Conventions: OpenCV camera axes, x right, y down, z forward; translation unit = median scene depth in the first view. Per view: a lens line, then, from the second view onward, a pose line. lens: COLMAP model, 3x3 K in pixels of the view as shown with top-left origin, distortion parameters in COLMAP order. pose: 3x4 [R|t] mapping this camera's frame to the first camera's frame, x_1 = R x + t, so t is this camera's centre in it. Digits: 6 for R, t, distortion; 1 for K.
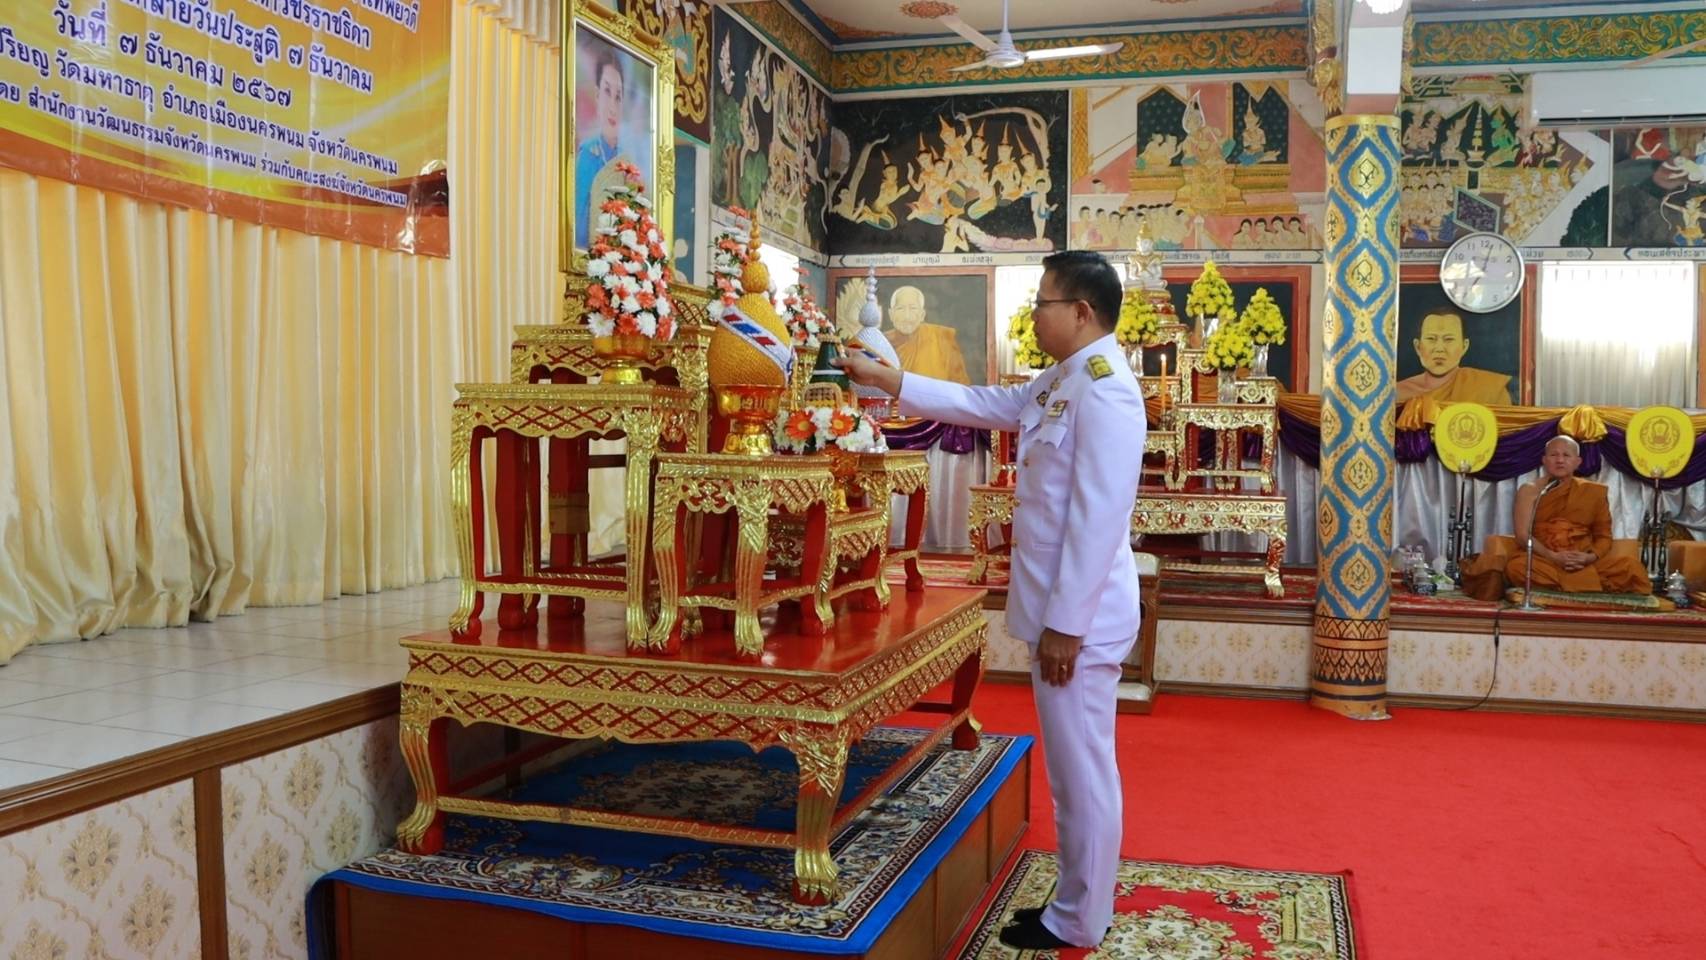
lens RADIAL K [[1395.4, 0, 848.7], [0, 1395.4, 500.1], [0, 0, 1]] dist [-0.188911, 0.155981]
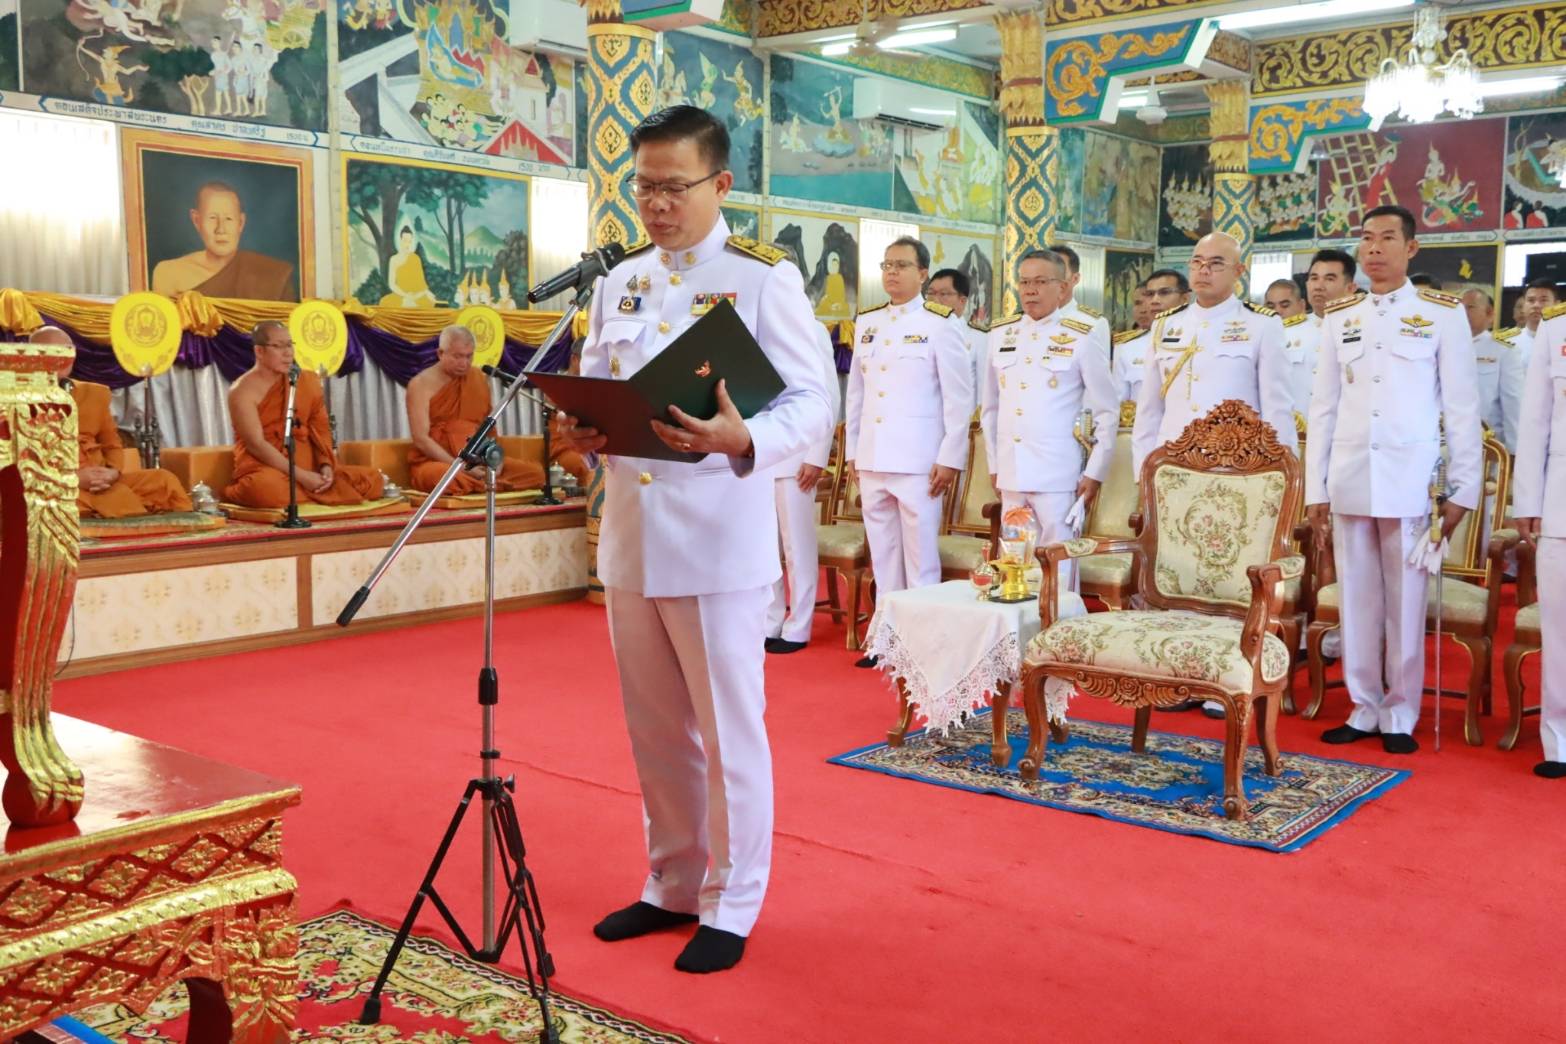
lens RADIAL K [[1552.1, 0, 783.0], [0, 1552.1, 522.0], [0, 0, 1]] dist [-0.003330, 0.024221]
pose [[0.385912, -0.108611, 0.916120, -0.159332], [0.042693, 0.994084, 0.099870, -0.005715], [-0.921547, 0.000571, 0.388266, 0.229619]]
